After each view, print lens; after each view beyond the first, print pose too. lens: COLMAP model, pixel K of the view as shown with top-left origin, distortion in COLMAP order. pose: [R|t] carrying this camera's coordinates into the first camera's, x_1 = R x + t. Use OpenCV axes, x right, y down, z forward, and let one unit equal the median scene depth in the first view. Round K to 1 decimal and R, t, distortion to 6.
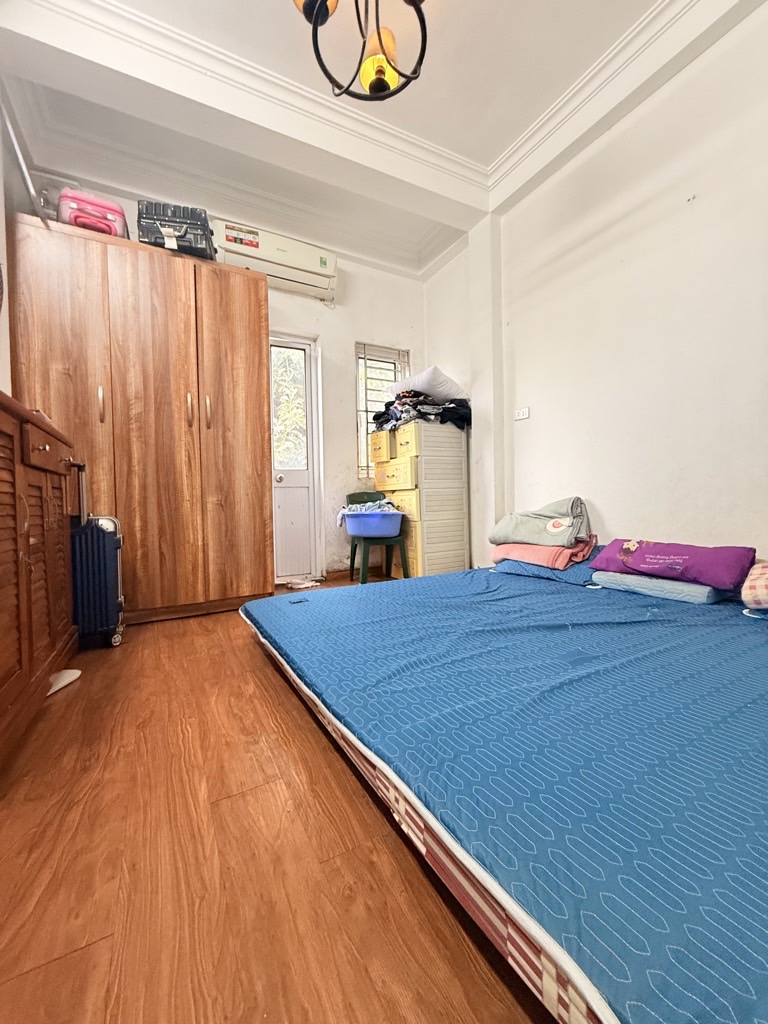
lens RADIAL K [[407.8, 0, 378.9], [0, 407.8, 505.9], [0, 0, 1]] dist [0.001177, 0.000274]
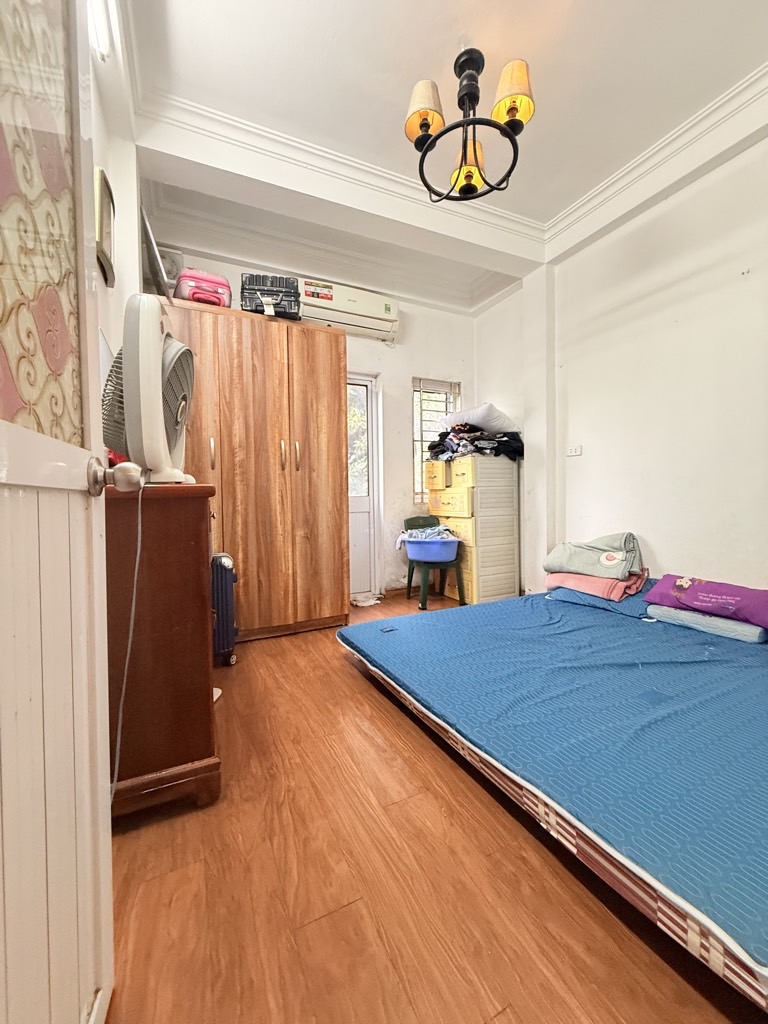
lens RADIAL K [[407.8, 0, 378.9], [0, 407.8, 505.9], [0, 0, 1]] dist [0.001177, 0.000274]
pose [[0.999015, 0.006307, -0.043932, -0.140346], [-0.006015, 0.999959, 0.006776, -0.099744], [0.043973, -0.006505, 0.999012, -0.121863]]
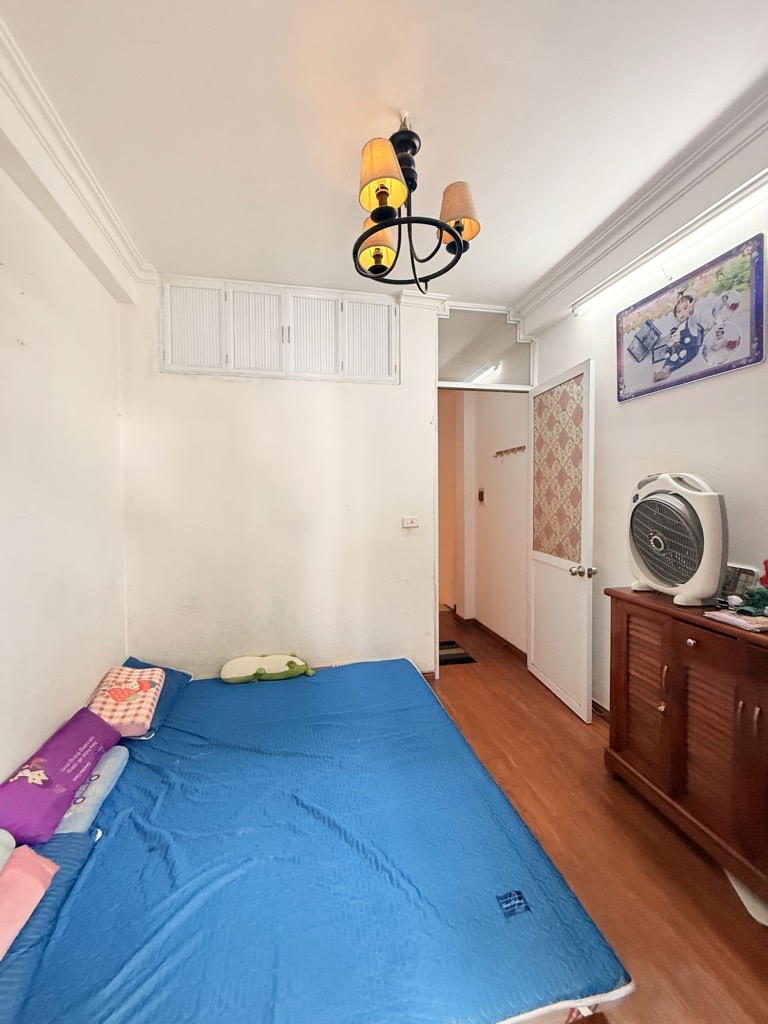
lens RADIAL K [[407.8, 0, 378.9], [0, 407.8, 505.9], [0, 0, 1]] dist [0.001177, 0.000274]
pose [[-0.961909, 0.020136, 0.272629, -0.142107], [0.029668, 0.999082, 0.030889, -0.338283], [-0.271757, 0.037800, -0.961623, 1.333283]]
